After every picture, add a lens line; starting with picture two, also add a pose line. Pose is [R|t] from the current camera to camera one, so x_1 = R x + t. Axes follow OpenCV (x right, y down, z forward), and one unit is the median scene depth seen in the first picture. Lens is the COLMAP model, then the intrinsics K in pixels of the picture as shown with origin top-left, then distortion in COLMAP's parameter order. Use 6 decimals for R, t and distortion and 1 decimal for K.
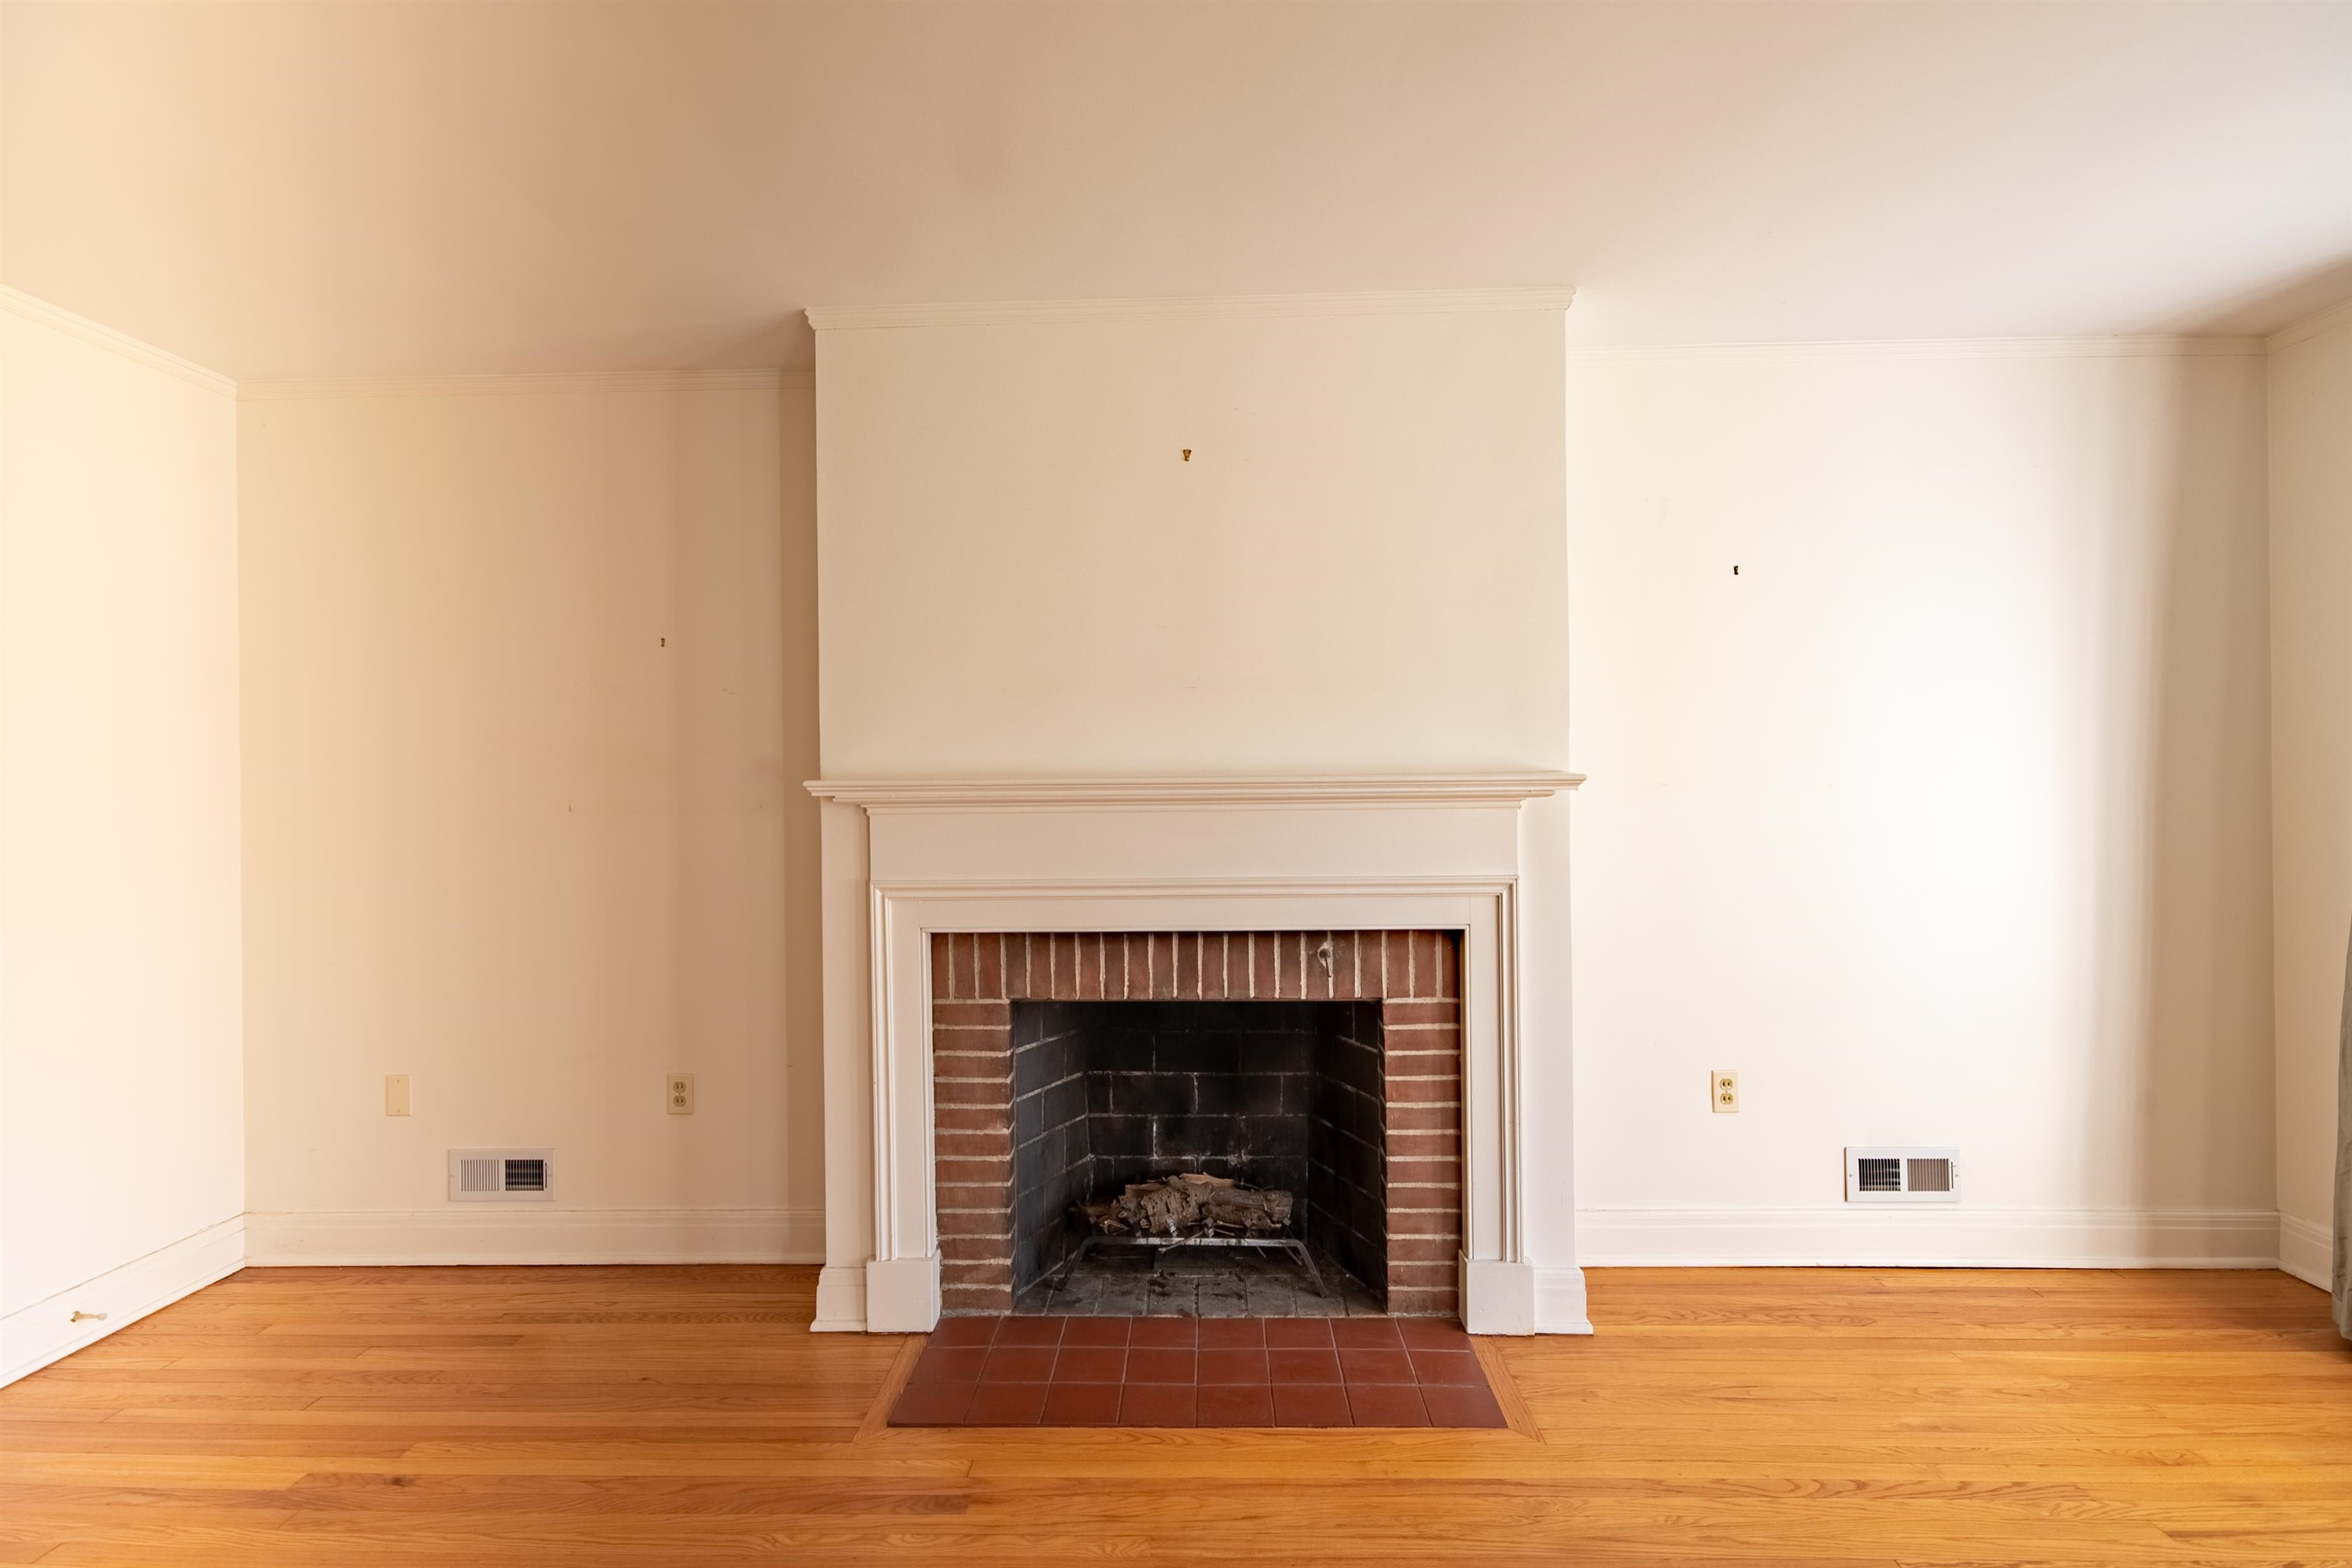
lens RADIAL K [[1183.6, 0, 1176.0], [0, 1183.6, 784.0], [0, 0, 1]] dist [0.004335, -0.001038]
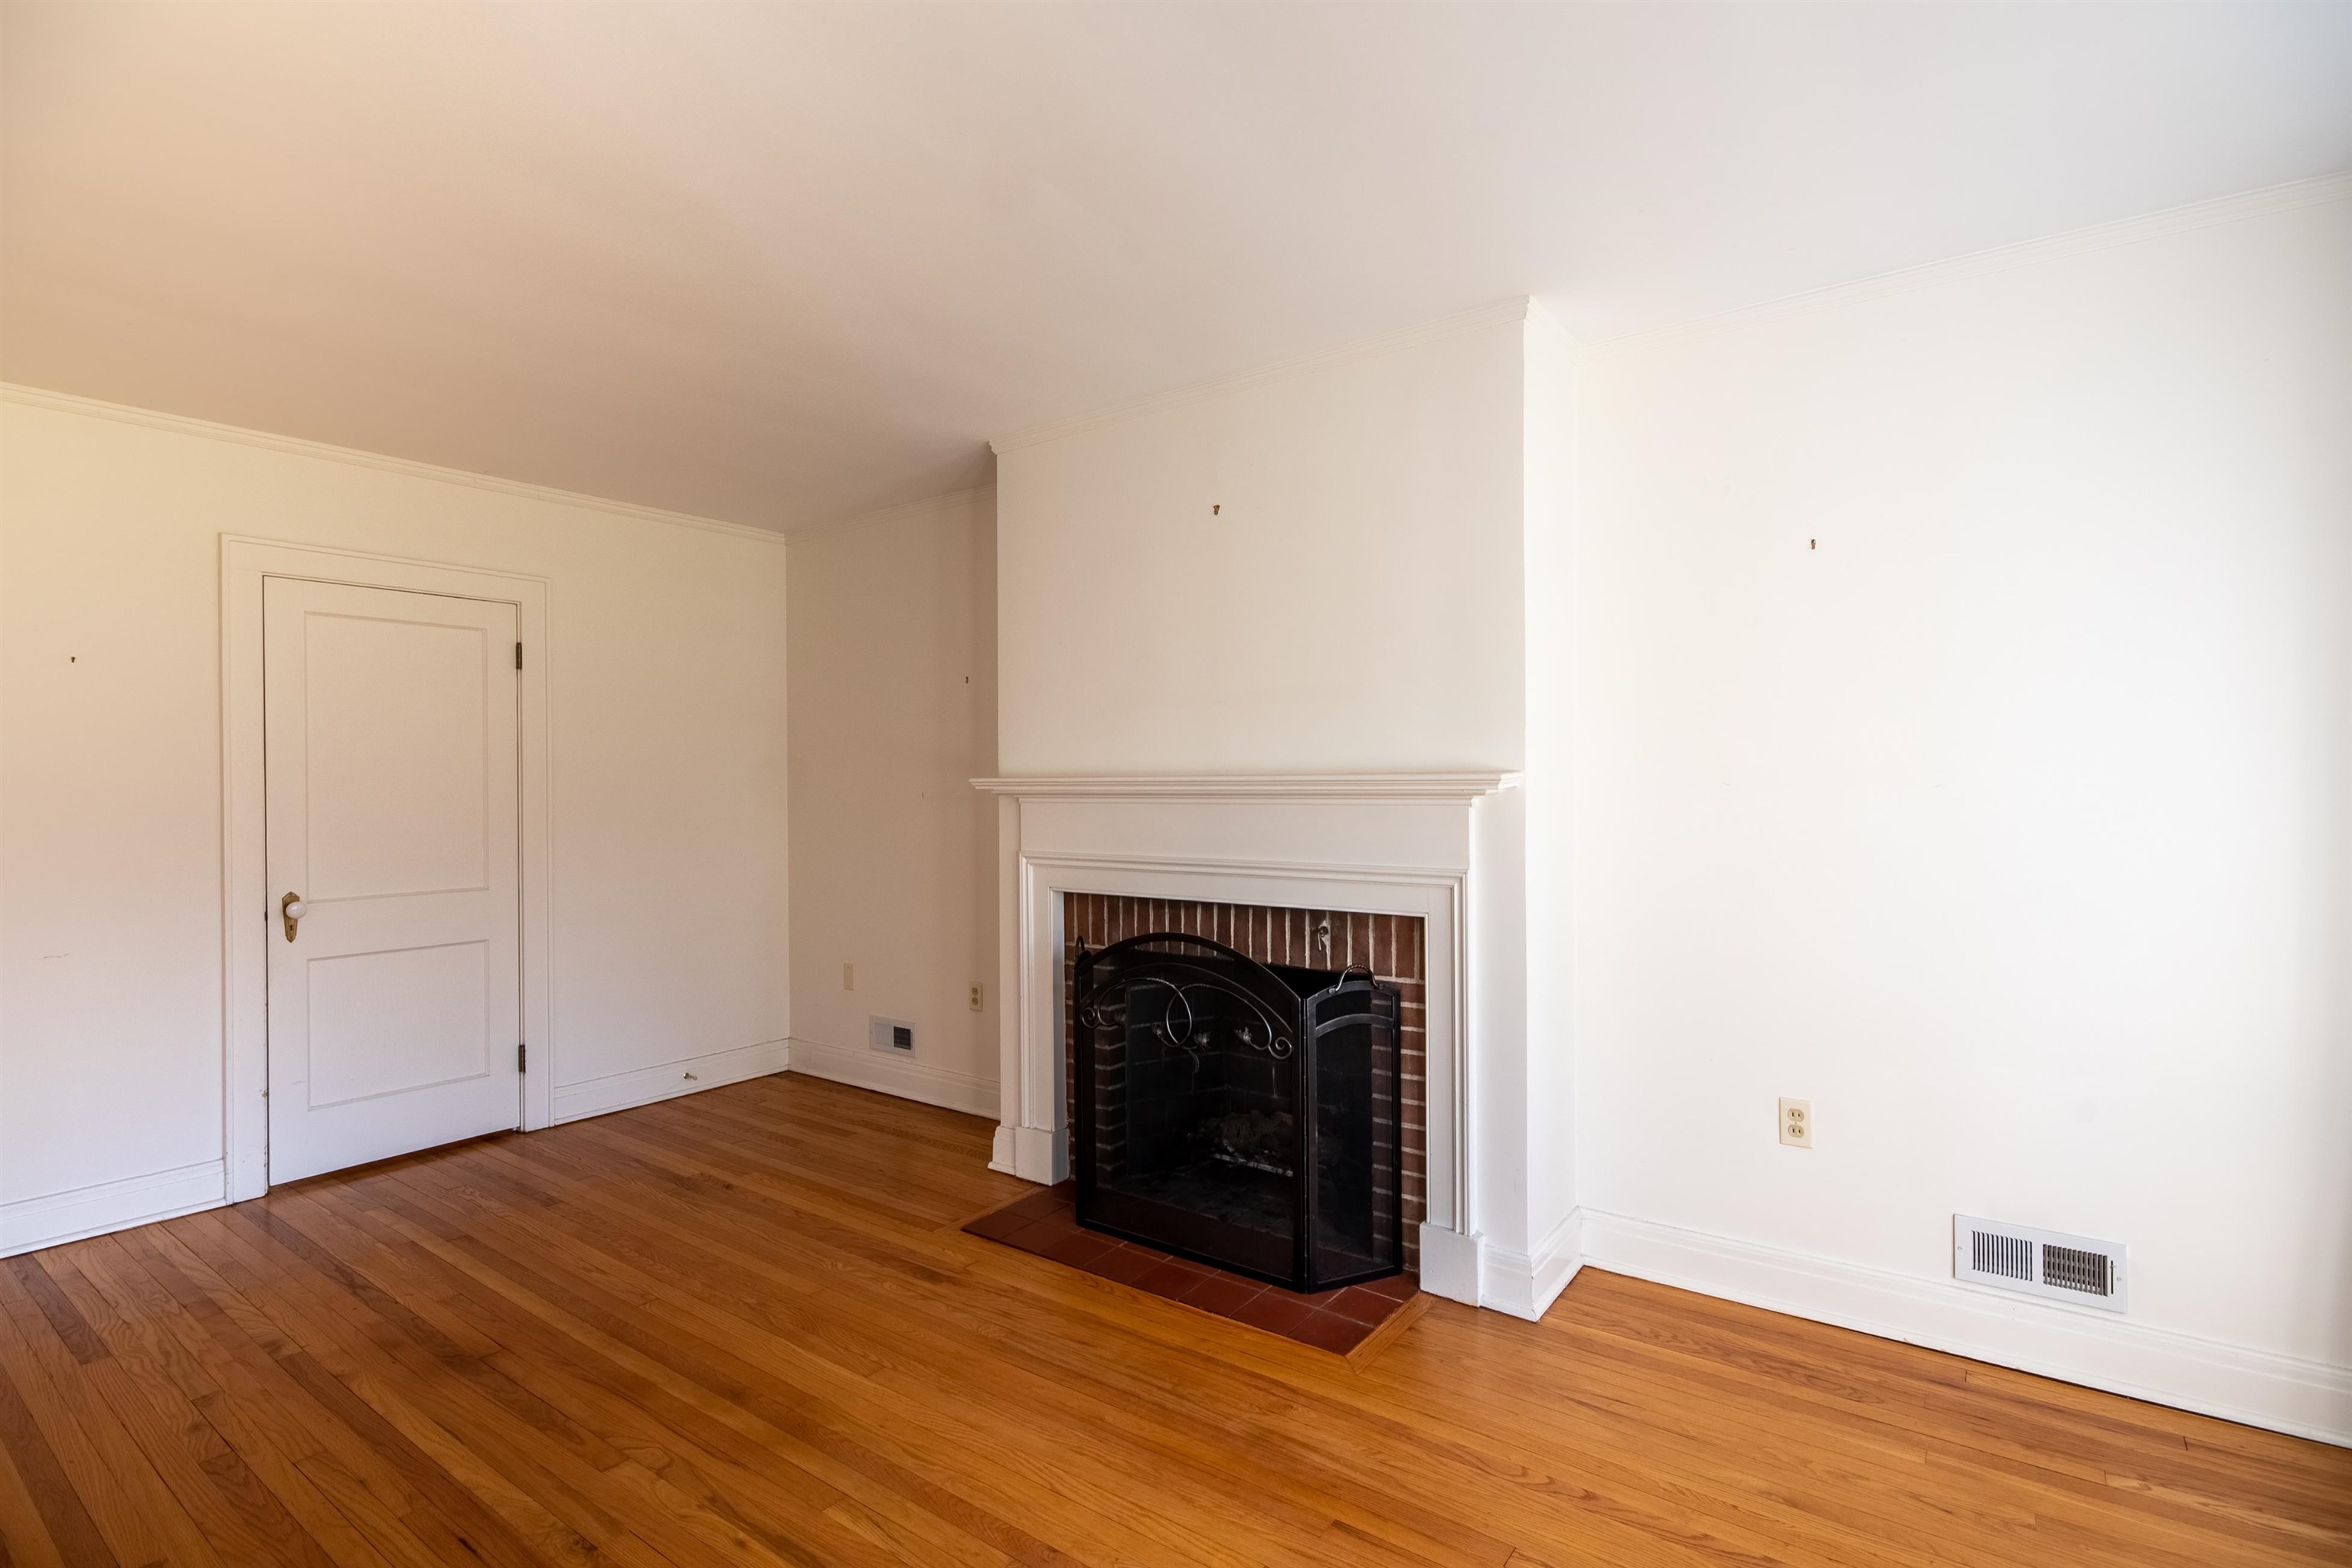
lens RADIAL K [[1120.4, 0, 1176.0], [0, 1120.4, 784.0], [0, 0, 1]] dist [-0.000251, 0.000397]
pose [[0.822746, 0.005939, -0.568378, 0.621328], [-0.000810, 0.999957, 0.009277, -0.008069], [0.568409, -0.007172, 0.822715, 0.031327]]
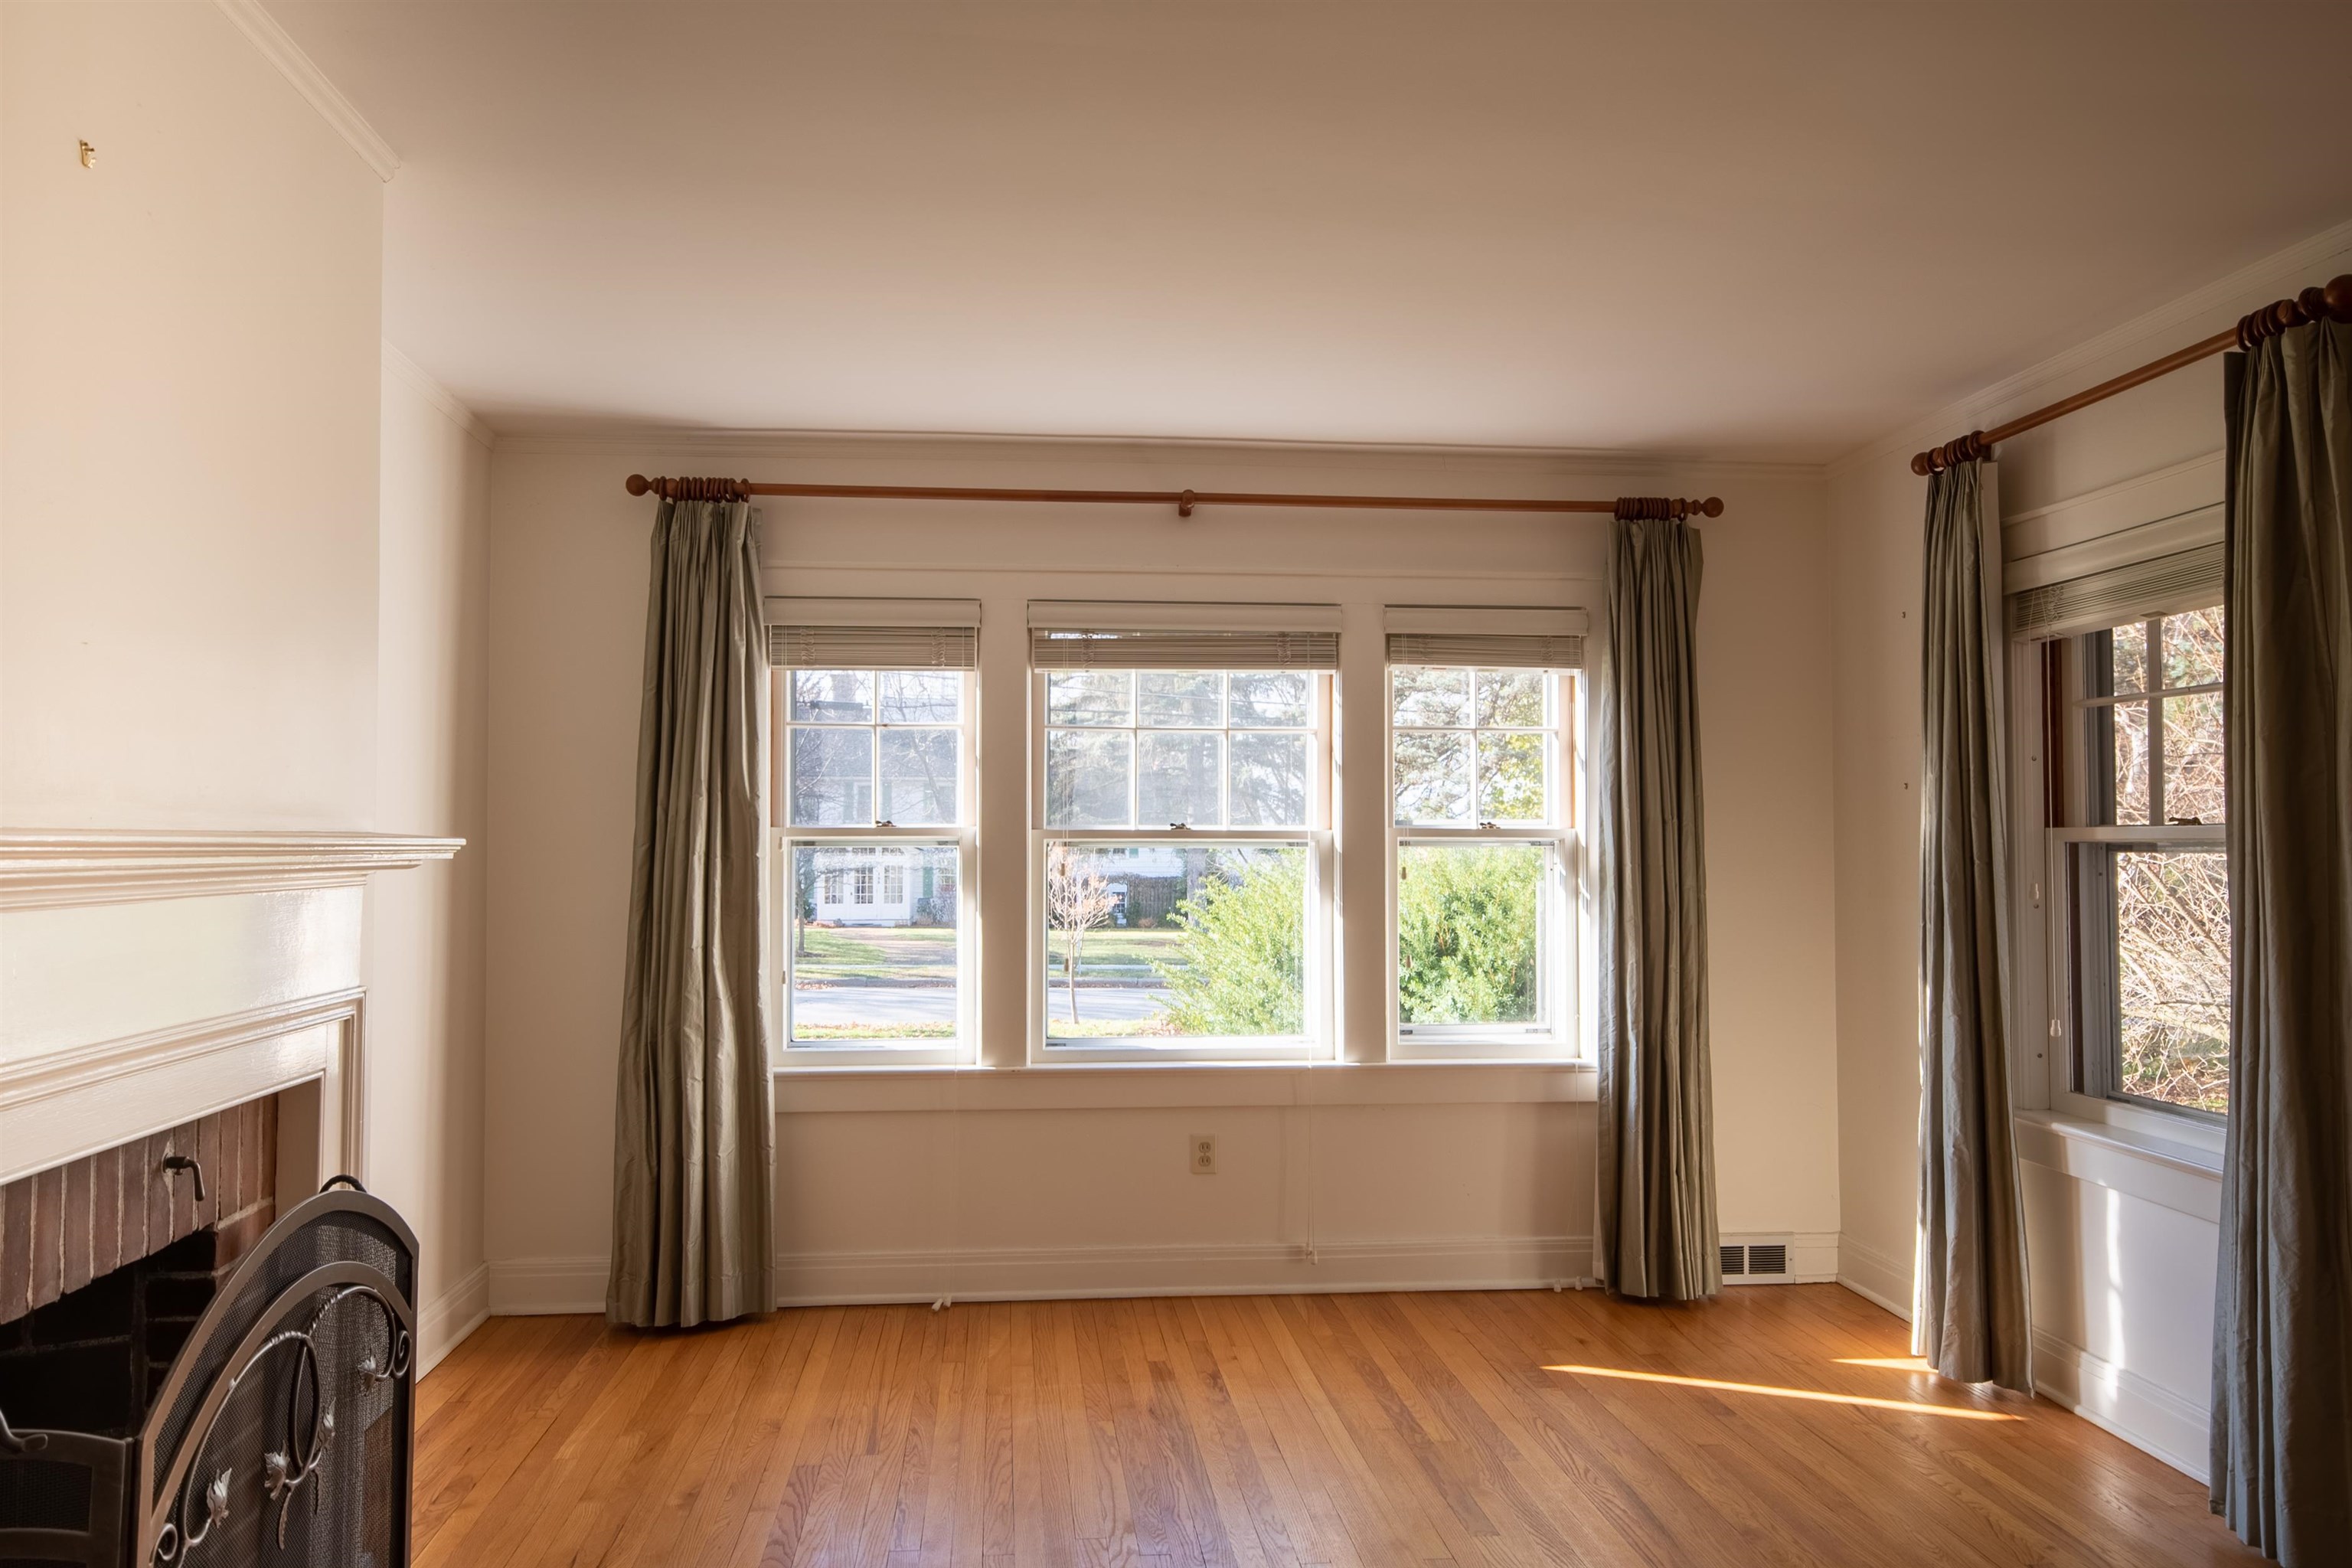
lens RADIAL K [[1648.2, 0, 1176.0], [0, 1648.2, 784.0], [0, 0, 1]] dist [-0.000923, 0.000234]
pose [[-0.126910, 0.048117, 0.990746, -0.674815], [-0.001058, 0.998816, -0.048644, 0.008743], [-0.991914, -0.007221, -0.126709, 0.639370]]
